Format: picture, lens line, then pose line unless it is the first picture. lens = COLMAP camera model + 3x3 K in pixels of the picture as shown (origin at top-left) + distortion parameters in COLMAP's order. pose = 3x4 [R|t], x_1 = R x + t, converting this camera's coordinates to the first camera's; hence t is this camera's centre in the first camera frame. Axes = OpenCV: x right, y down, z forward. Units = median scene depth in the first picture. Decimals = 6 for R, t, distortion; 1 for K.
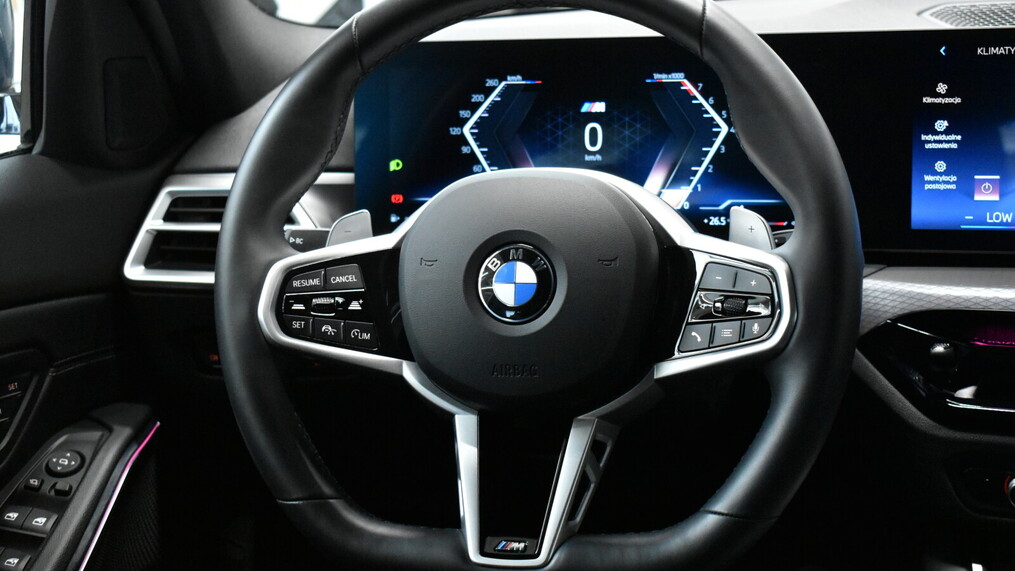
lens RADIAL K [[1673.3, 0, 508.2], [0, 1673.3, 285.7], [0, 0, 1]] dist [0.033188, 0.000000]
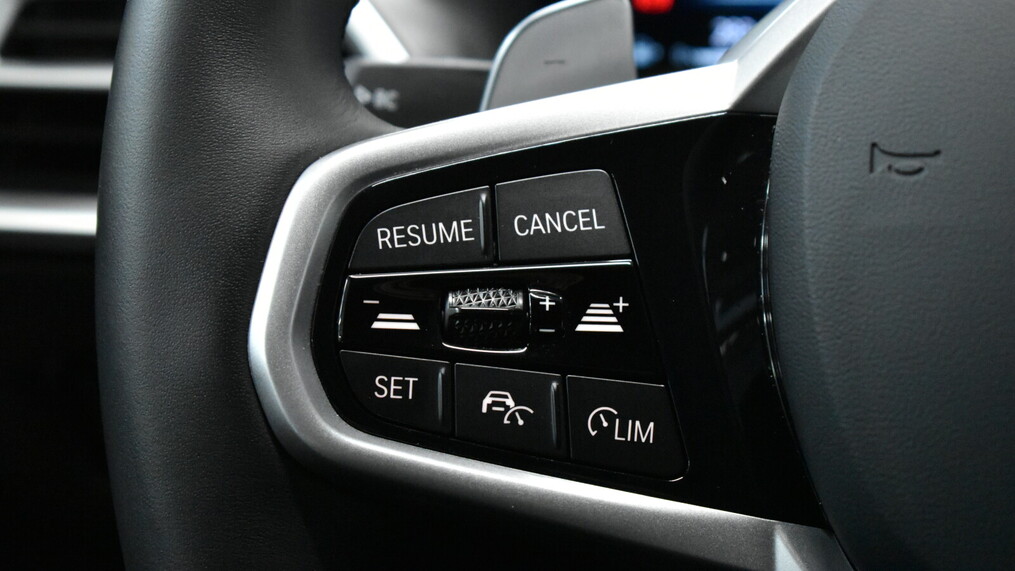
lens RADIAL K [[2482.5, 0, 507.1], [0, 2482.5, 285.1], [0, 0, 1]] dist [-0.026746, 0.000000]
pose [[0.999902, 0.009784, -0.010006, -0.102775], [-0.009651, 0.999866, 0.013212, 0.001023], [0.010134, -0.013114, 0.999863, 0.592270]]
